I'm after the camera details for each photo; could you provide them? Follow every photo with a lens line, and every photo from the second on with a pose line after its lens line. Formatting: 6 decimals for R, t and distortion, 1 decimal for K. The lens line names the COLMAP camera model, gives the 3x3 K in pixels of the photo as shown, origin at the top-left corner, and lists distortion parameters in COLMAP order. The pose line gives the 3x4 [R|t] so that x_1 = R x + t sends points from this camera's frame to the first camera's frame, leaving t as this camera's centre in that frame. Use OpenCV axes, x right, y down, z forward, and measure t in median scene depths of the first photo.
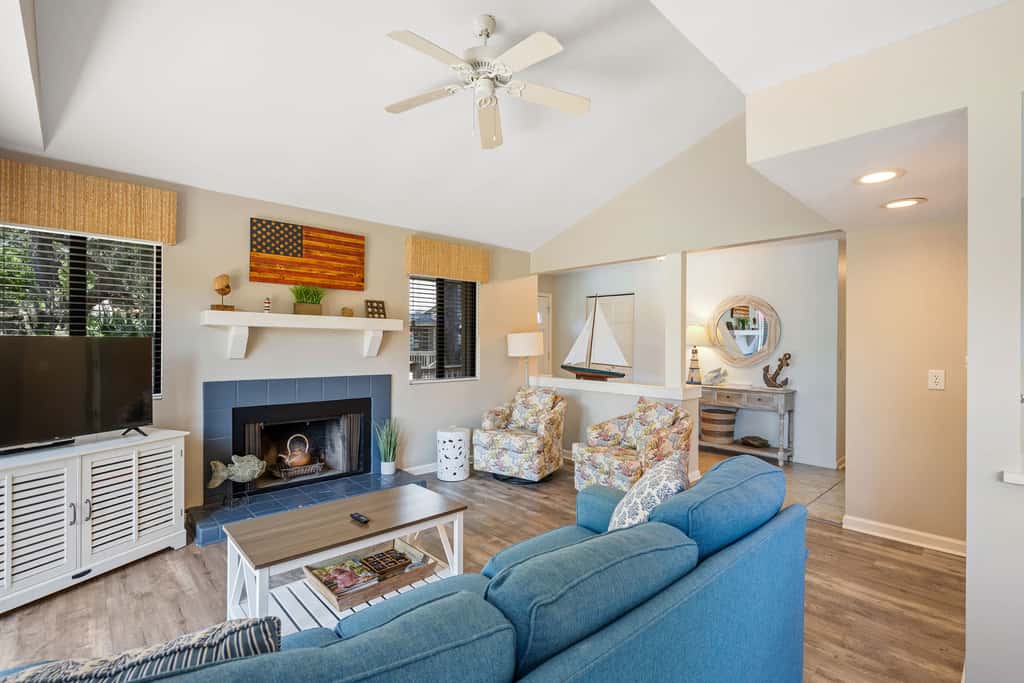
lens RADIAL K [[475.8, 0, 518.1], [0, 475.8, 344.5], [0, 0, 1]] dist [-0.001148, 0.001142]
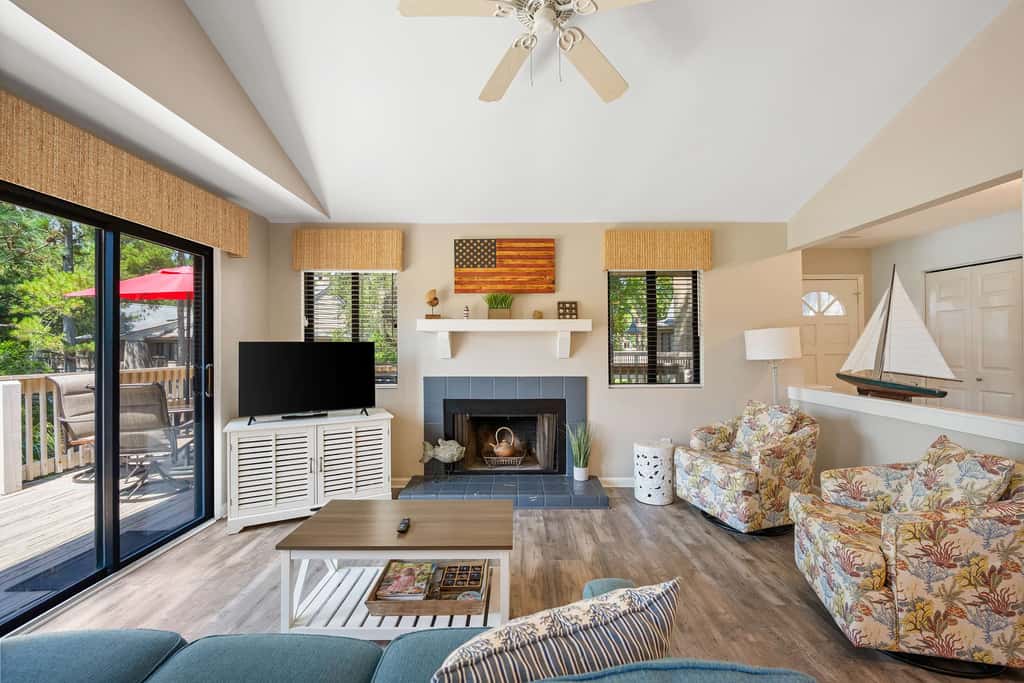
lens RADIAL K [[428.8, 0, 509.7], [0, 428.8, 340.8], [0, 0, 1]] dist [0.001916, -0.000206]
pose [[0.725662, -0.016001, -0.687865, 0.243438], [0.007734, 0.999856, -0.015100, 0.002514], [0.688008, 0.005637, 0.725681, 0.289652]]
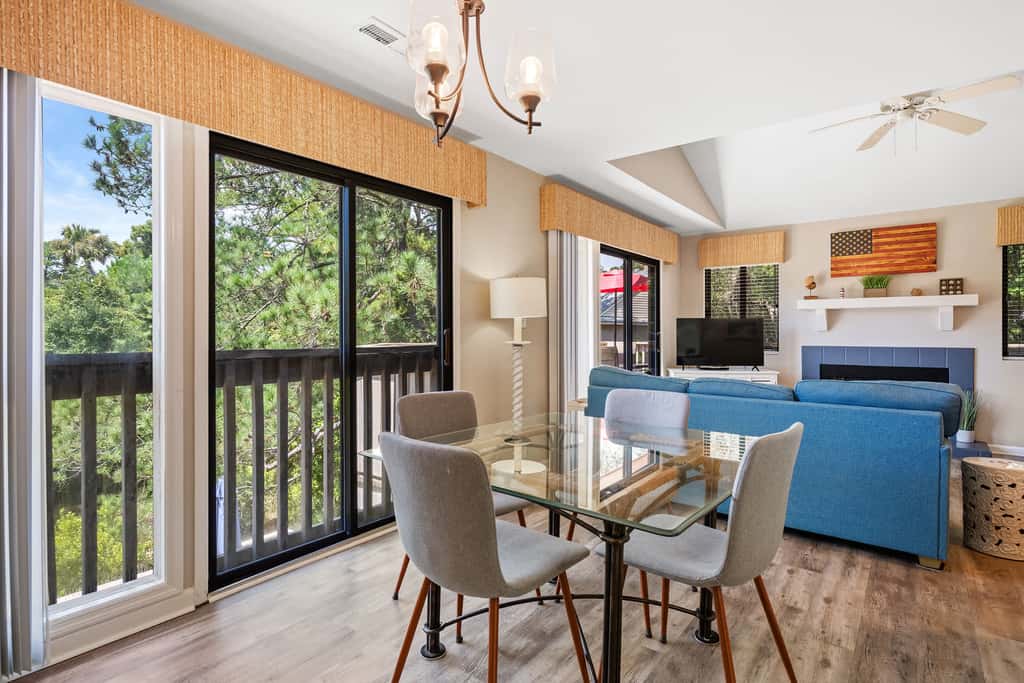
lens RADIAL K [[508.4, 0, 537.8], [0, 508.4, 334.5], [0, 0, 1]] dist [0.014890, -0.000326]
pose [[0.186216, -0.003033, -0.982504, 0.719911], [0.002654, 0.999993, -0.002584, 0.037692], [0.982505, -0.002126, 0.186223, -0.148604]]
